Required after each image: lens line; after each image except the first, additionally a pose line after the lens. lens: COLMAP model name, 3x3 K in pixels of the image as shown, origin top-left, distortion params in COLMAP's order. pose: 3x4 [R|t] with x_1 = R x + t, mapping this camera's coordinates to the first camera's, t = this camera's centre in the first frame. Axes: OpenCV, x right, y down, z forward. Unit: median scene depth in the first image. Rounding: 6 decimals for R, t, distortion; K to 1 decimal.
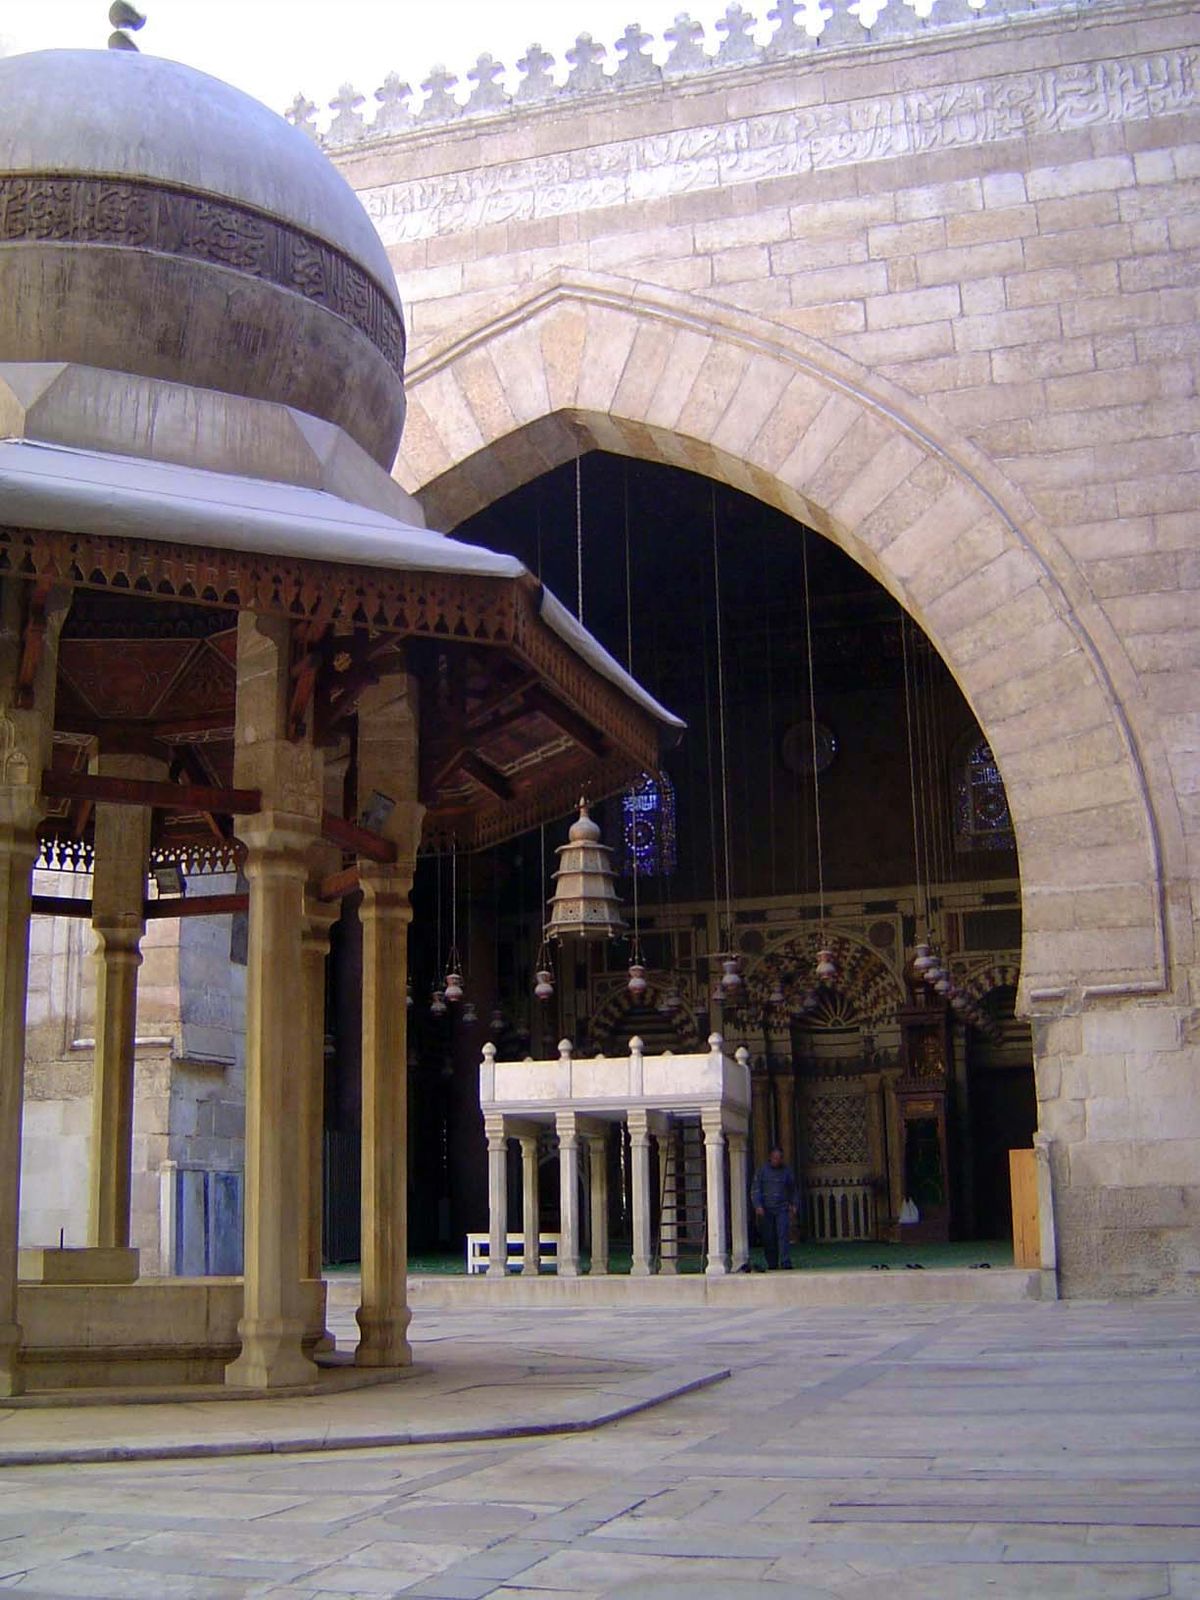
lens RADIAL K [[1826.0, 0, 607.2], [0, 1826.0, 798.3], [0, 0, 1]] dist [-0.127222, 0.000000]
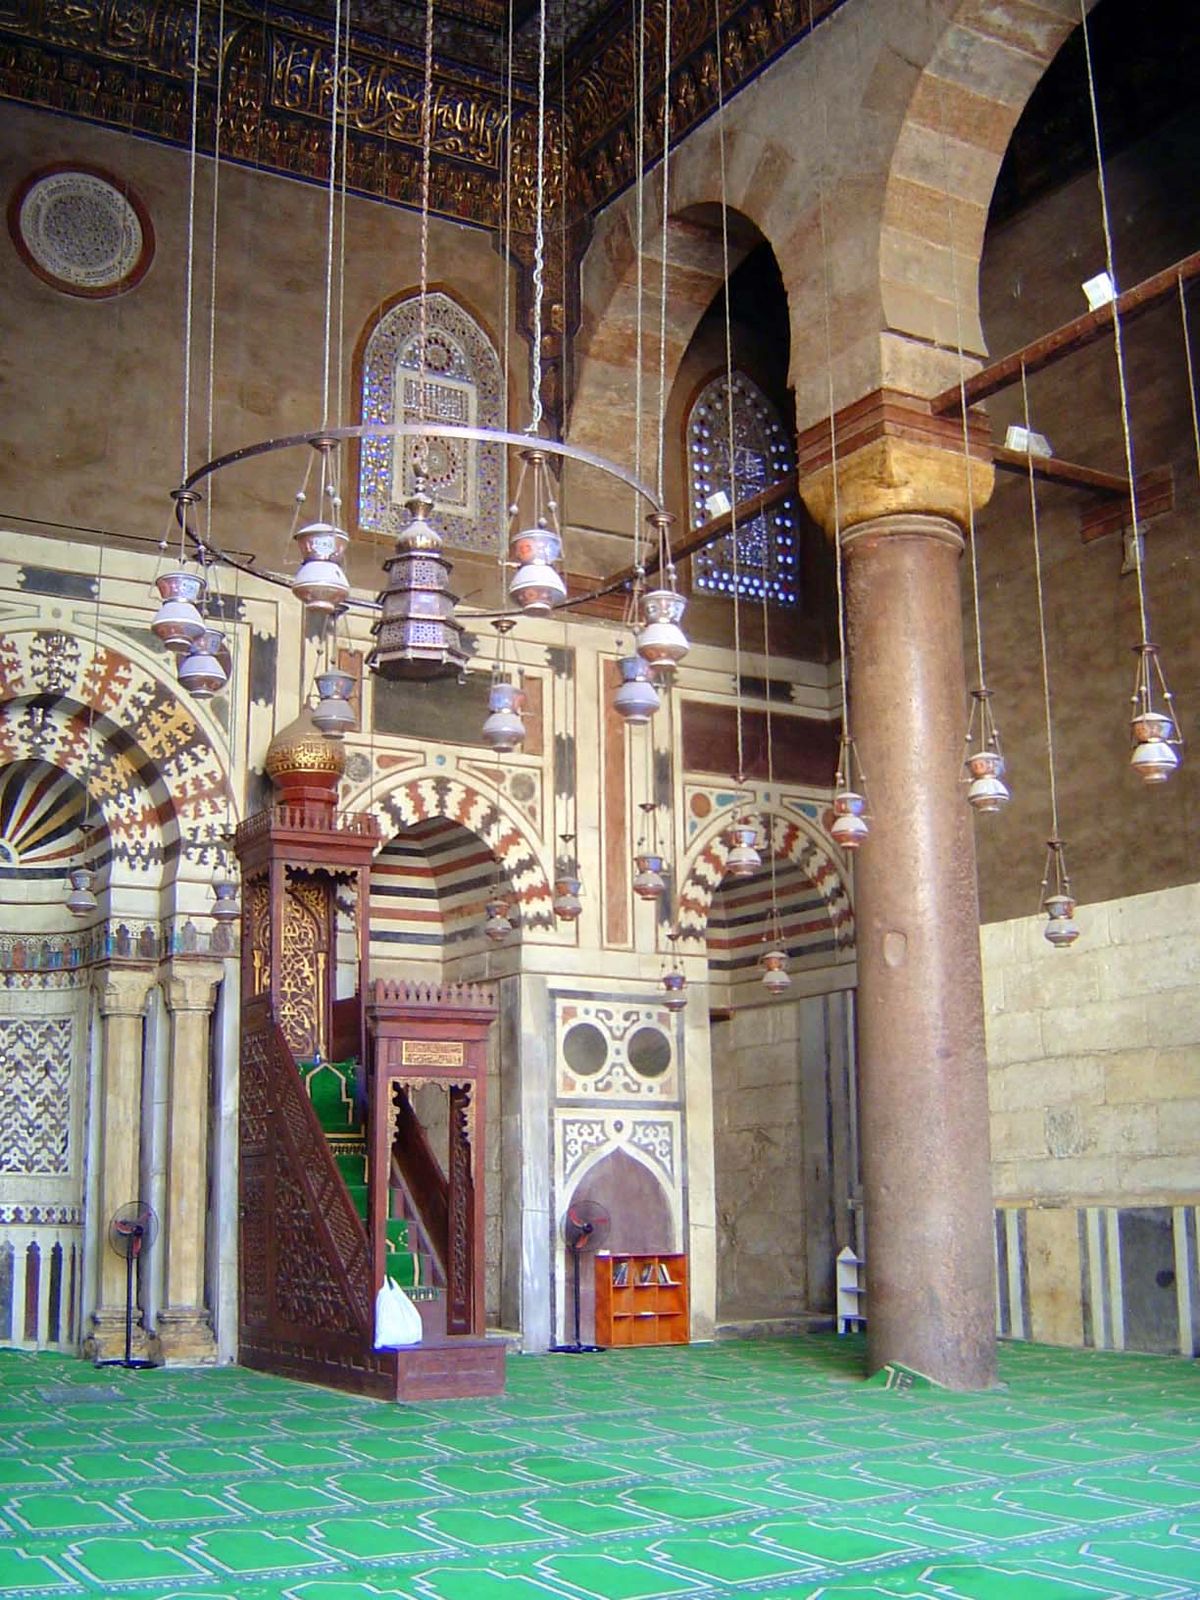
lens RADIAL K [[1826.0, 0, 600.3], [0, 1826.0, 802.4], [0, 0, 1]] dist [-0.127222, 0.000000]
pose [[0.700085, 0.166080, 0.694477, -0.098114], [-0.170559, 0.983317, -0.063218, 0.141845], [-0.693391, -0.074191, 0.716732, 0.727494]]
